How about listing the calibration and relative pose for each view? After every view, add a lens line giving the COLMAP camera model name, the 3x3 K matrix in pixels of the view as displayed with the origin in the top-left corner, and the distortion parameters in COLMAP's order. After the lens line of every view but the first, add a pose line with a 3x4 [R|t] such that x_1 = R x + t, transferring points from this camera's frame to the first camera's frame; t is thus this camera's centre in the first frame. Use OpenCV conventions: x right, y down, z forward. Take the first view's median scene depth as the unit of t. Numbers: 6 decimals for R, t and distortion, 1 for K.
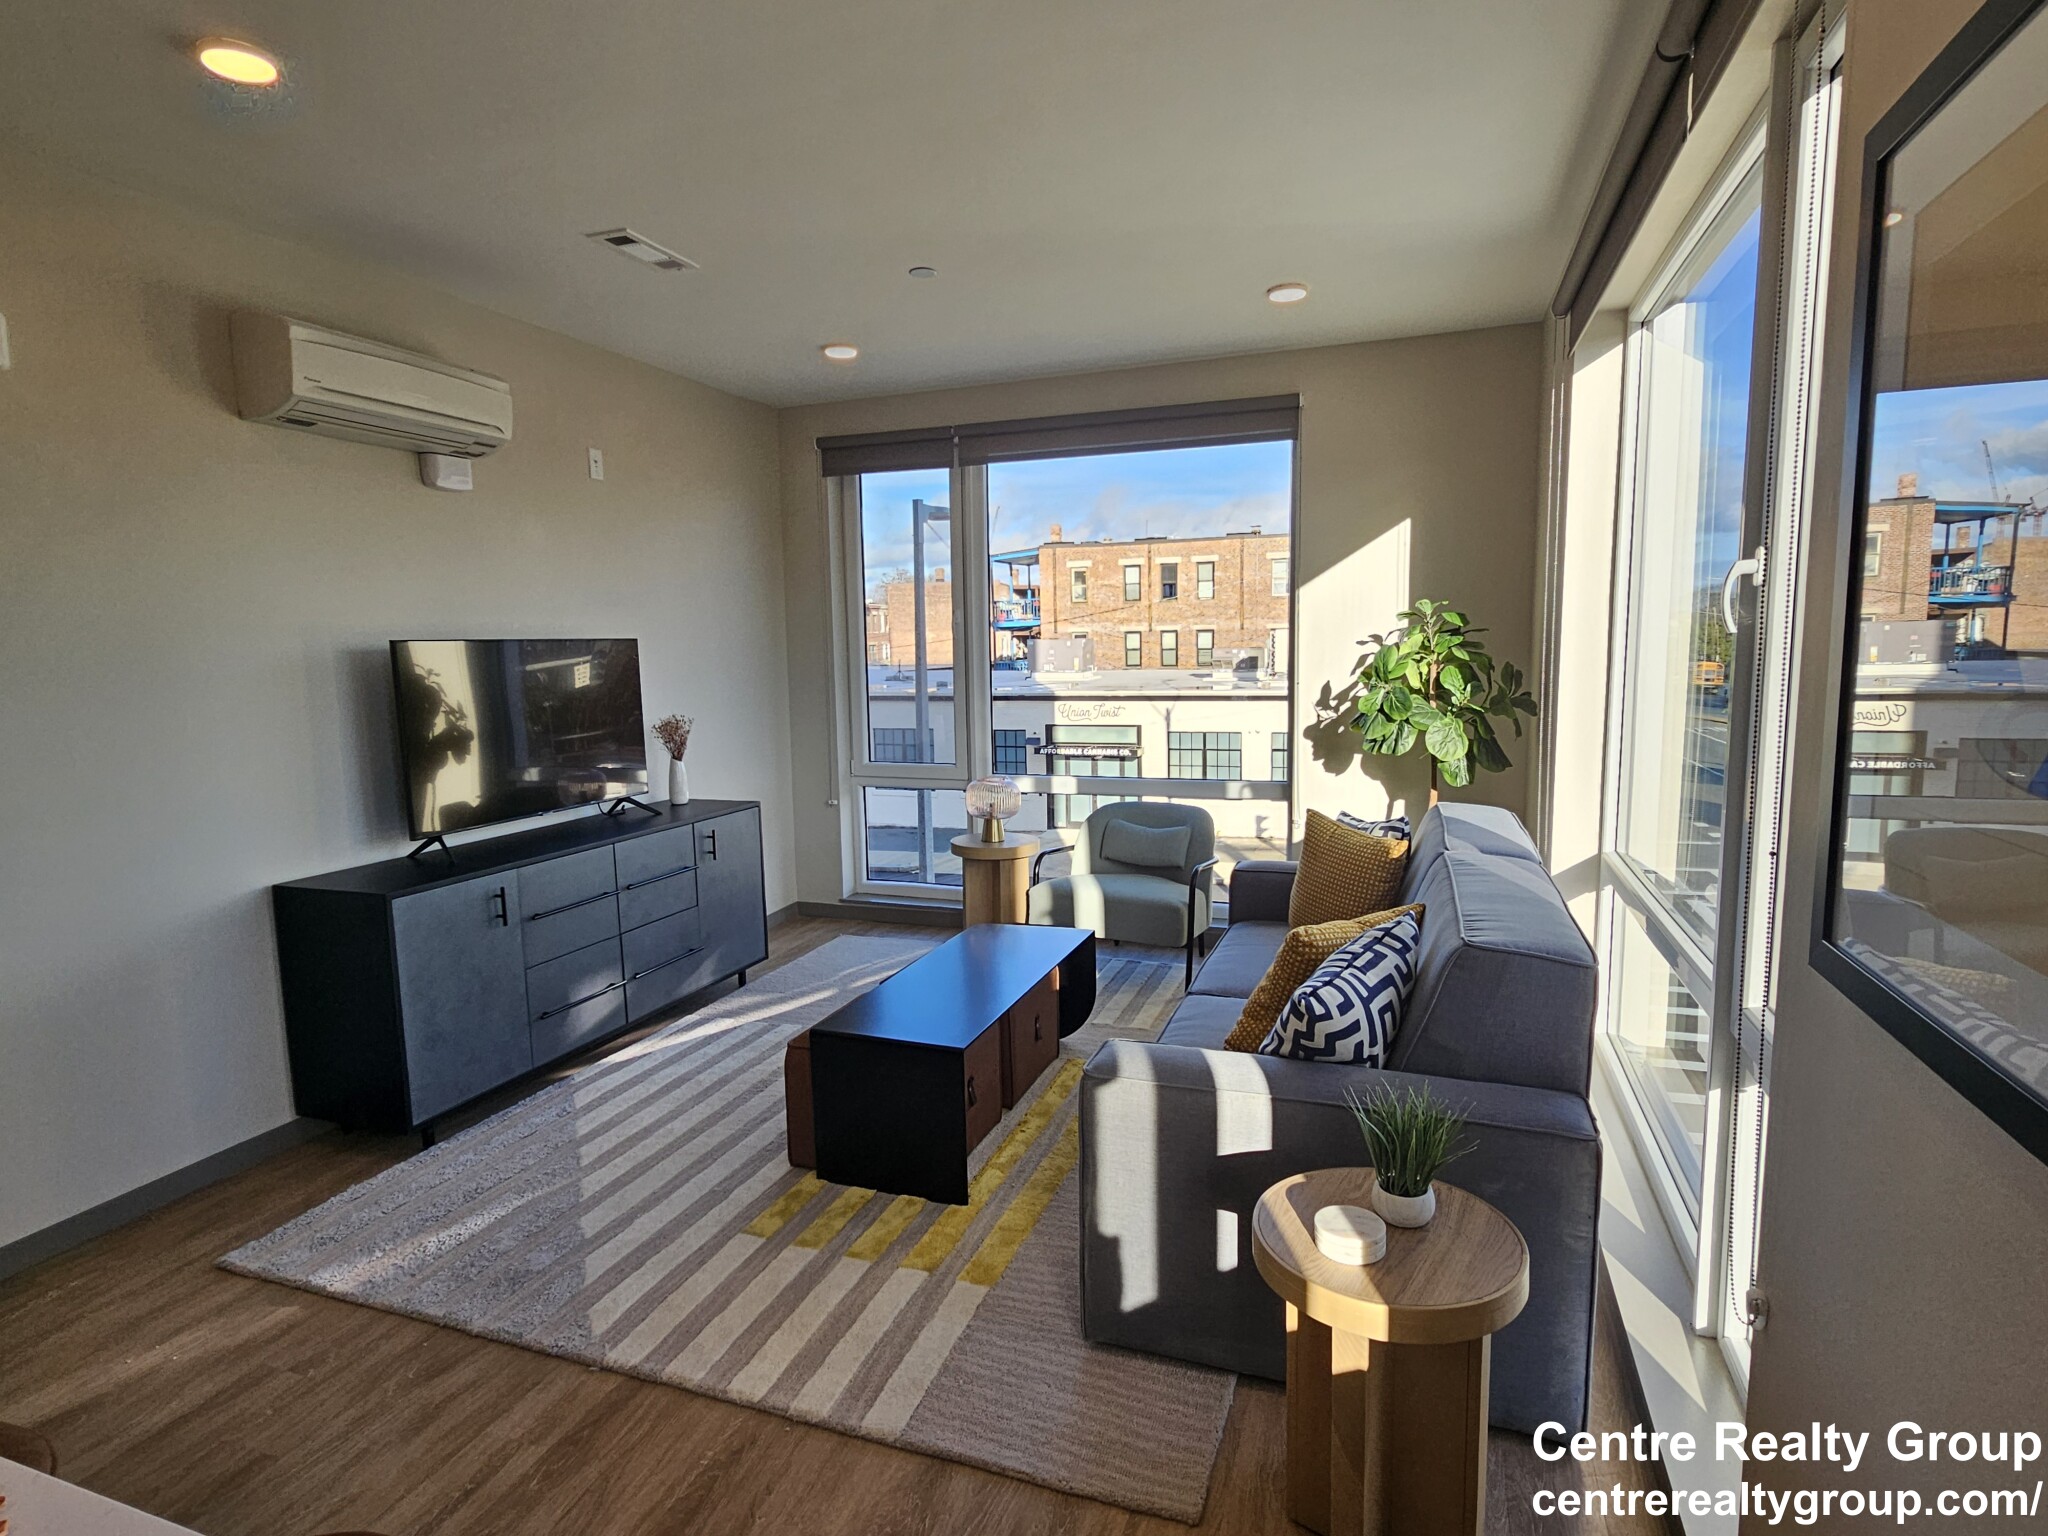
lens RADIAL K [[1078.9, 0, 1024.0], [0, 1078.9, 768.0], [0, 0, 1]] dist [-0.000303, -0.000938]
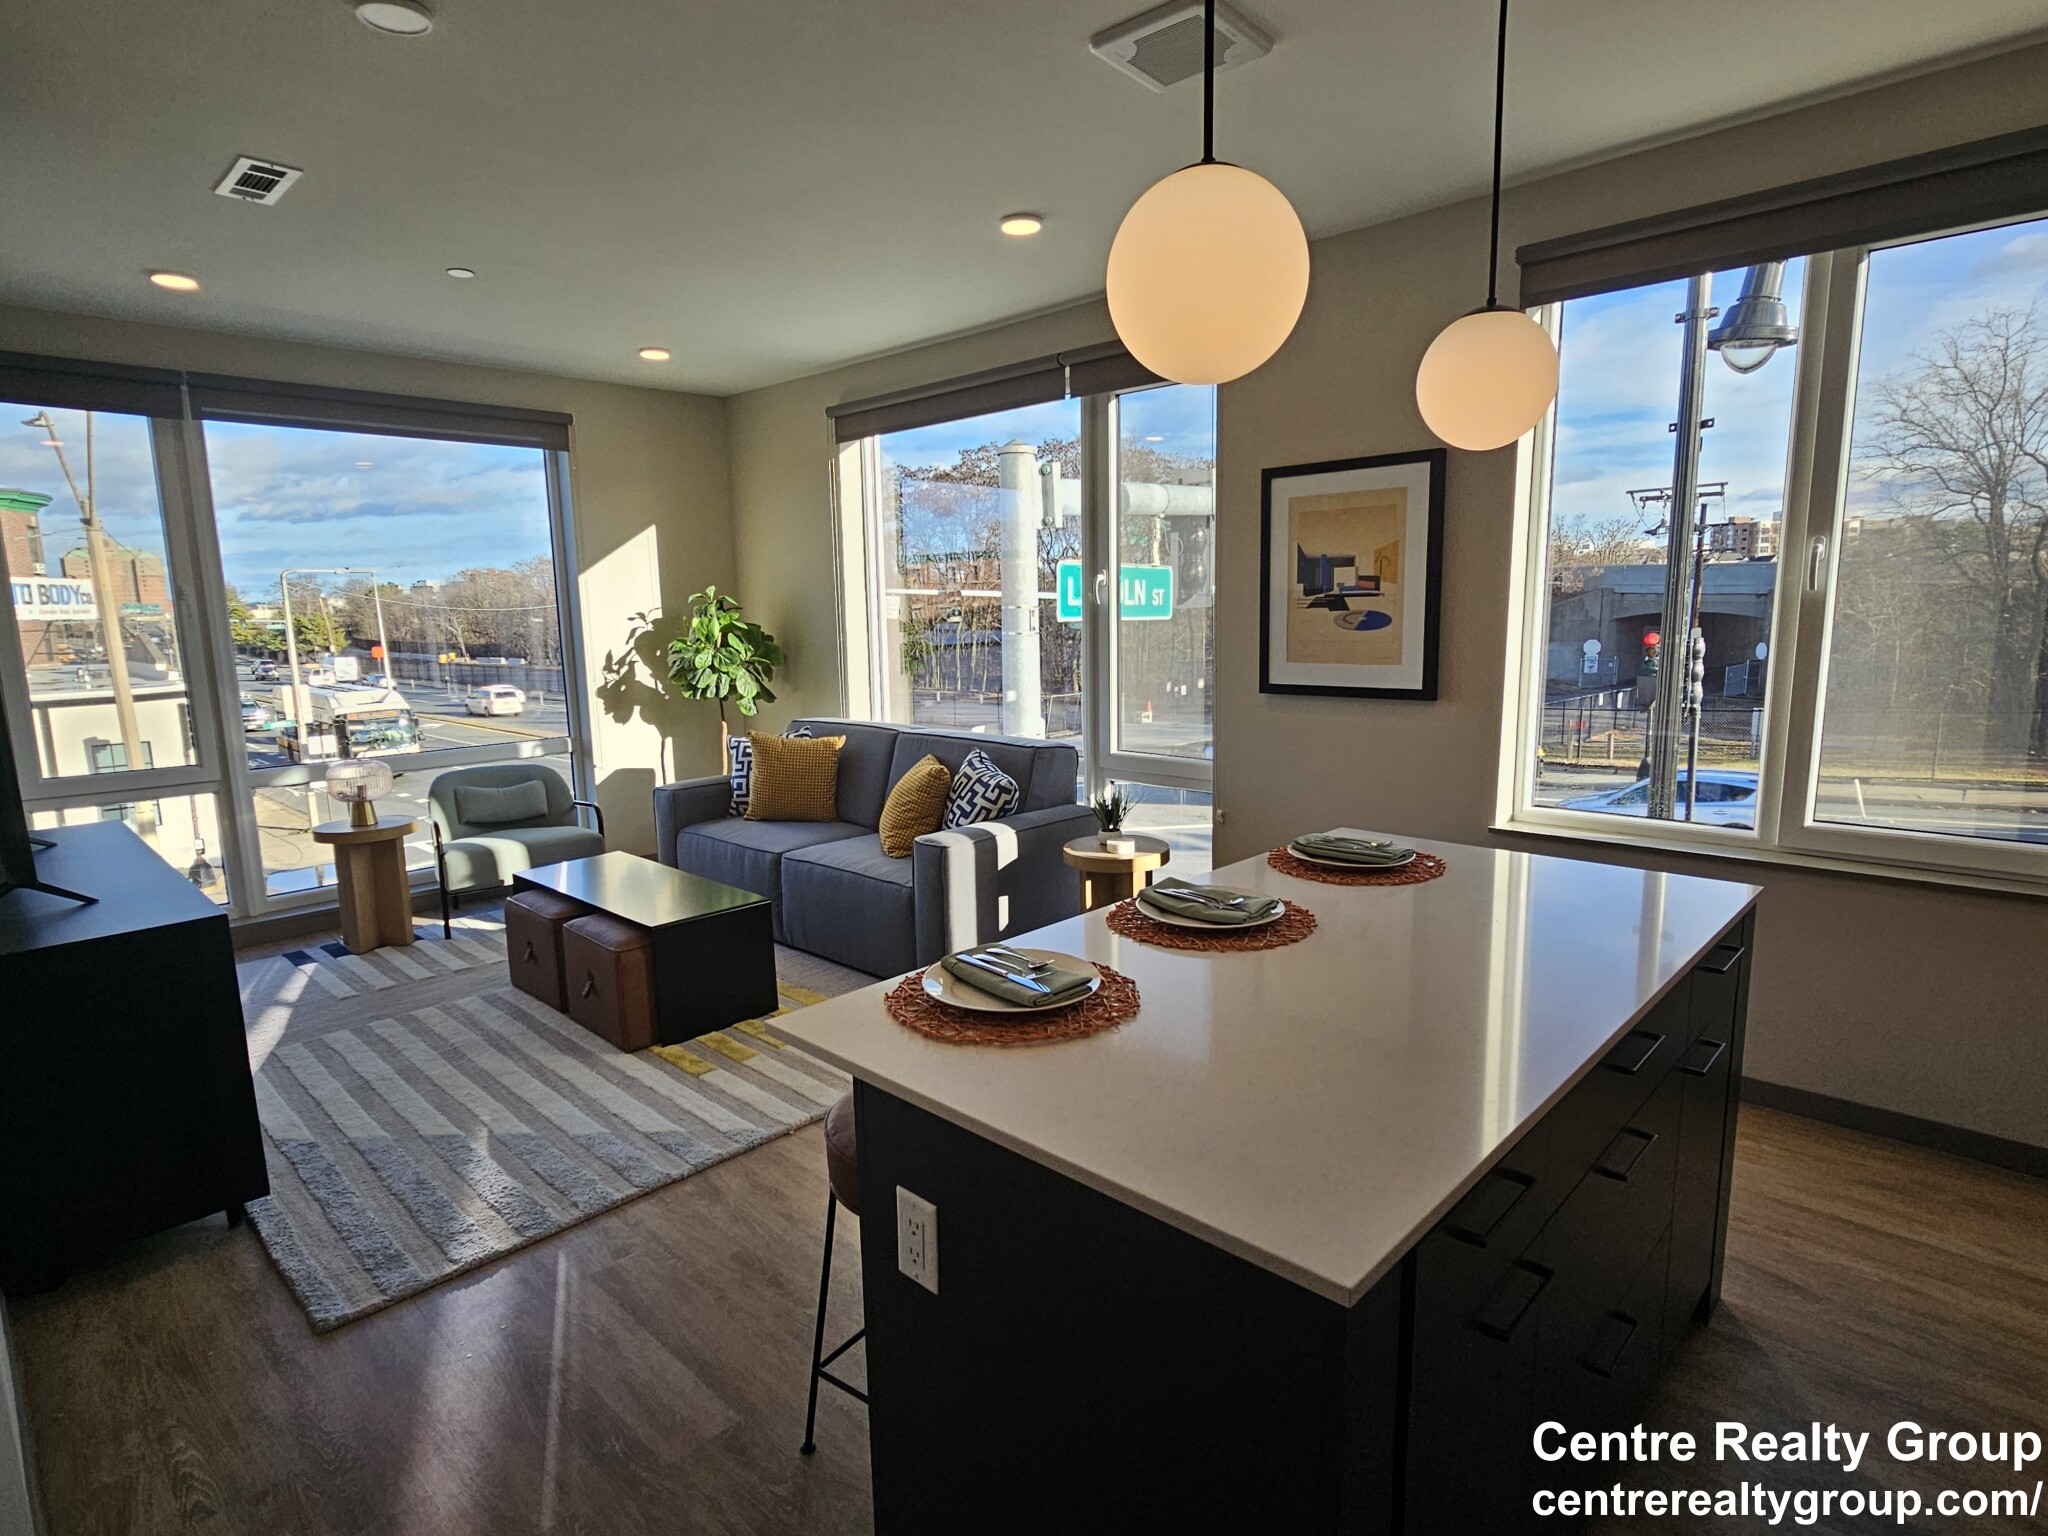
lens RADIAL K [[1078.9, 0, 1024.0], [0, 1078.9, 768.0], [0, 0, 1]] dist [-0.000303, -0.000938]
pose [[0.407573, -0.128259, 0.904120, -0.716673], [0.119824, 0.989038, 0.086289, 0.004474], [-0.905277, 0.073166, 0.418474, 0.056181]]
